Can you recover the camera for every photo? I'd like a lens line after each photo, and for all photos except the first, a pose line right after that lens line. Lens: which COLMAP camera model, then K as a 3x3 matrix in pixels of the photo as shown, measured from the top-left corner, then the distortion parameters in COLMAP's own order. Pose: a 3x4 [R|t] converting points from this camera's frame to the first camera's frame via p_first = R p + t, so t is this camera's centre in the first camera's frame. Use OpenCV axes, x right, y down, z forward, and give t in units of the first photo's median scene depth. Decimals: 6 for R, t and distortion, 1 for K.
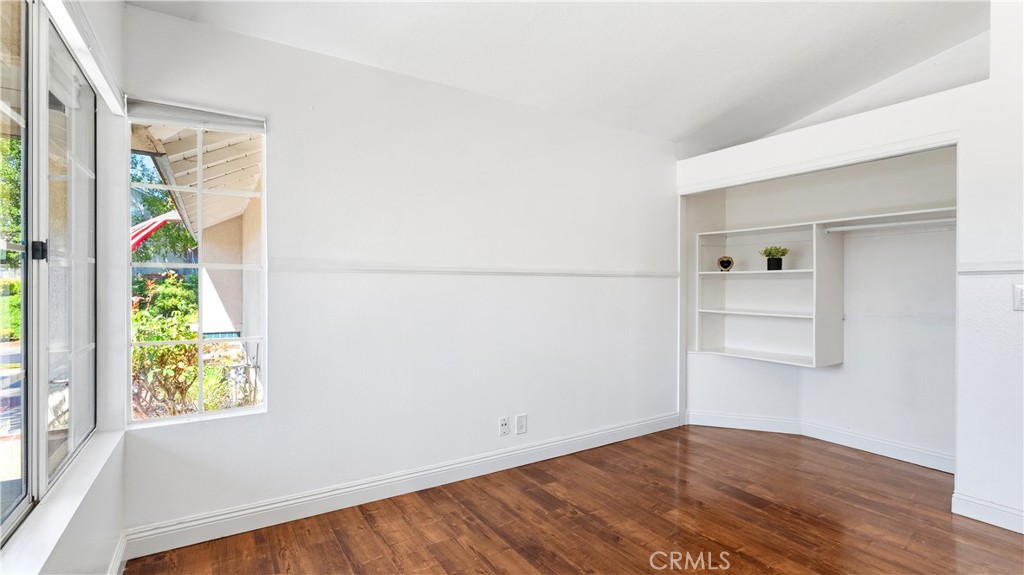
lens RADIAL K [[478.7, 0, 505.8], [0, 478.7, 285.5], [0, 0, 1]] dist [-0.008489, 0.000420]
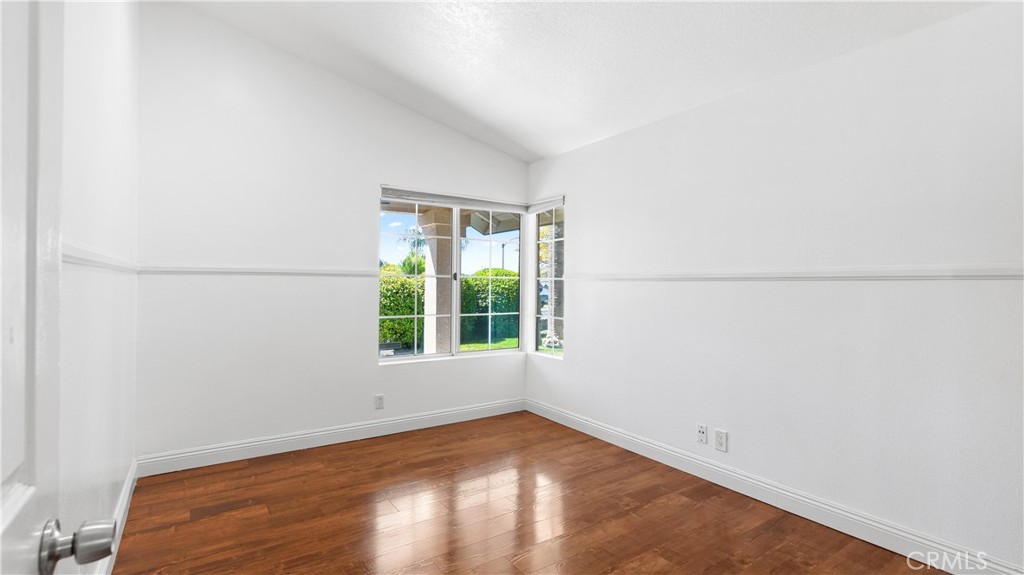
lens RADIAL K [[478.7, 0, 503.7], [0, 478.7, 285.4], [0, 0, 1]] dist [-0.008489, 0.000420]
pose [[0.006847, -0.000450, -0.999976, 1.046453], [-0.008979, 0.999960, -0.000512, -0.008202], [0.999936, 0.008983, 0.006843, 0.622269]]
